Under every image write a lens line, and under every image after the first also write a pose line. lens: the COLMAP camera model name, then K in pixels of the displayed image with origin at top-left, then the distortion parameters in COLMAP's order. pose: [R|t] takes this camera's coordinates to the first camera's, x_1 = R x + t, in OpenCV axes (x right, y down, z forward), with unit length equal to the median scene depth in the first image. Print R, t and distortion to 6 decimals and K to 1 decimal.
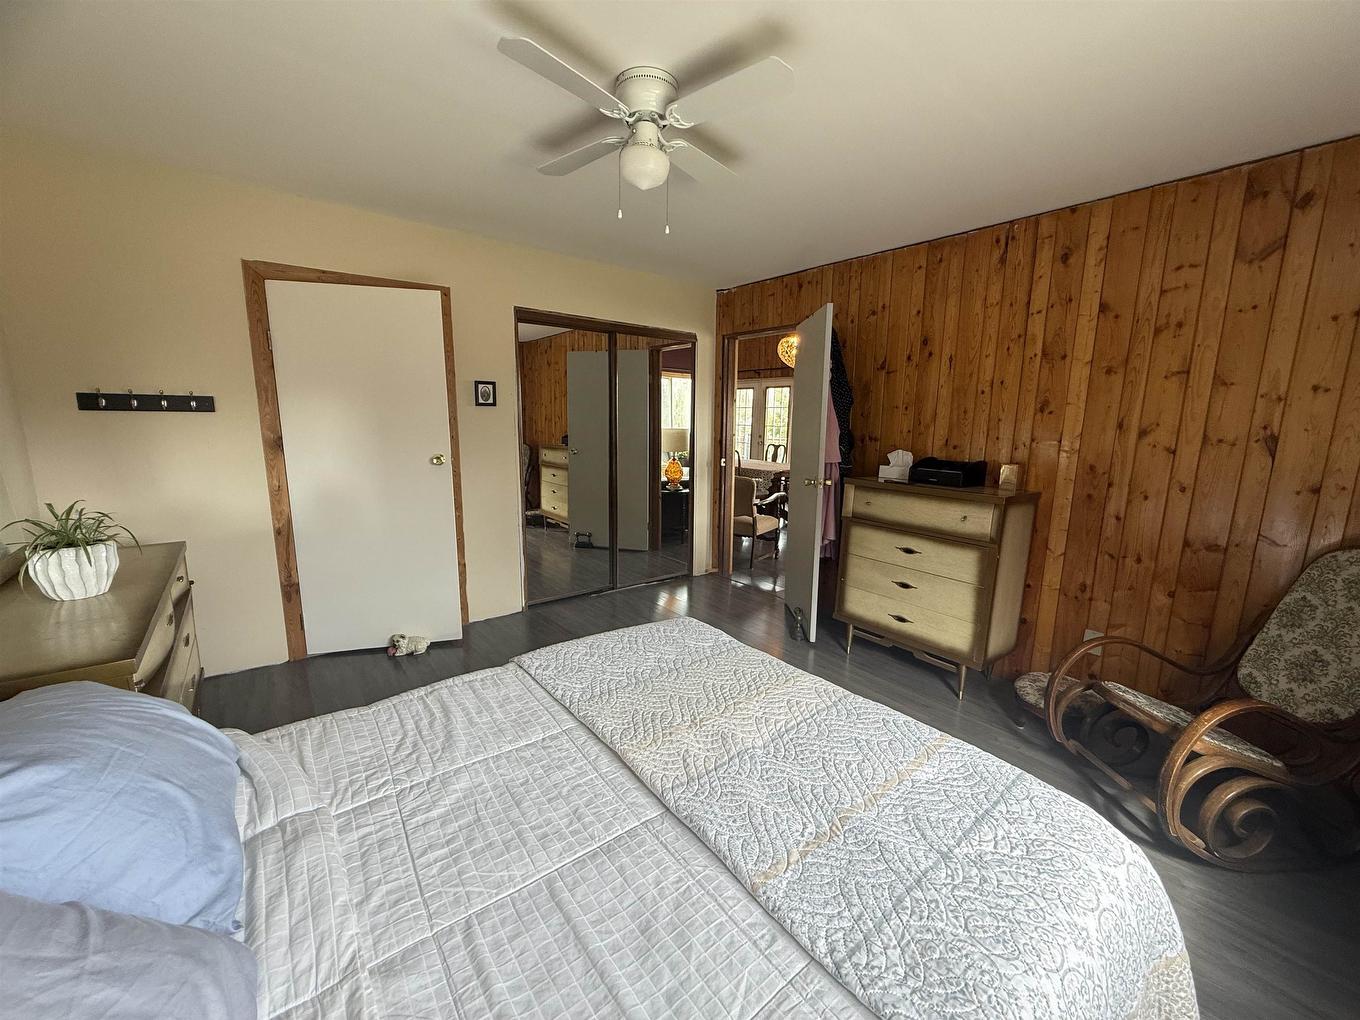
lens RADIAL K [[537.9, 0, 677.8], [0, 537.9, 506.6], [0, 0, 1]] dist [-0.002460, -0.000181]
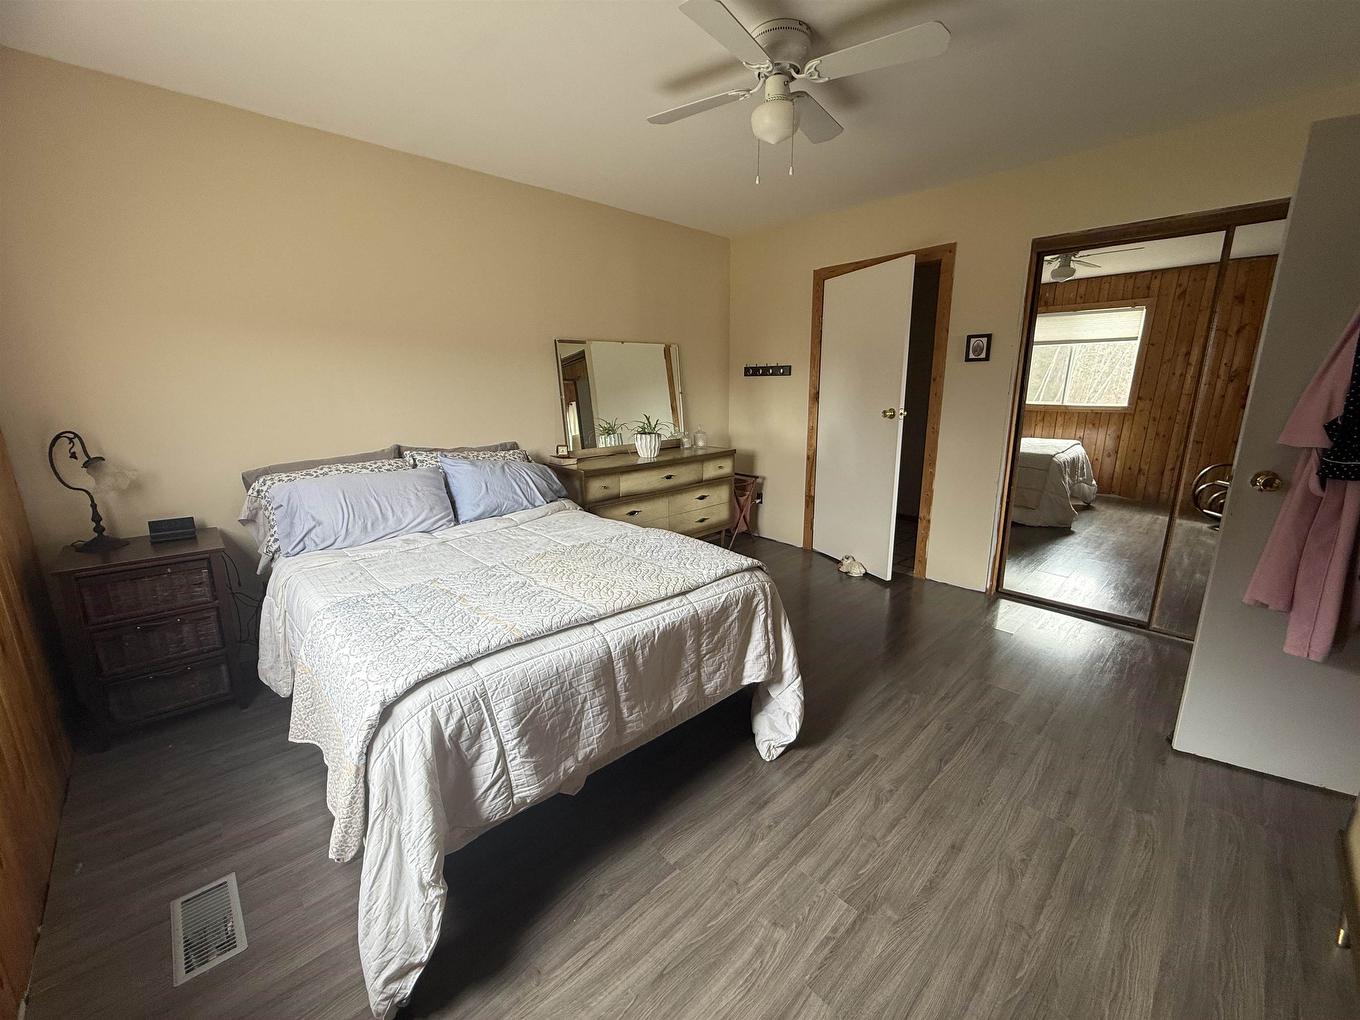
lens RADIAL K [[537.9, 0, 678.7], [0, 537.9, 513.3], [0, 0, 1]] dist [-0.002460, -0.000181]
pose [[0.099928, 0.217662, -0.970895, 0.694067], [-0.155004, 0.967272, 0.200896, -0.047737], [0.982847, 0.130418, 0.130396, 0.498003]]
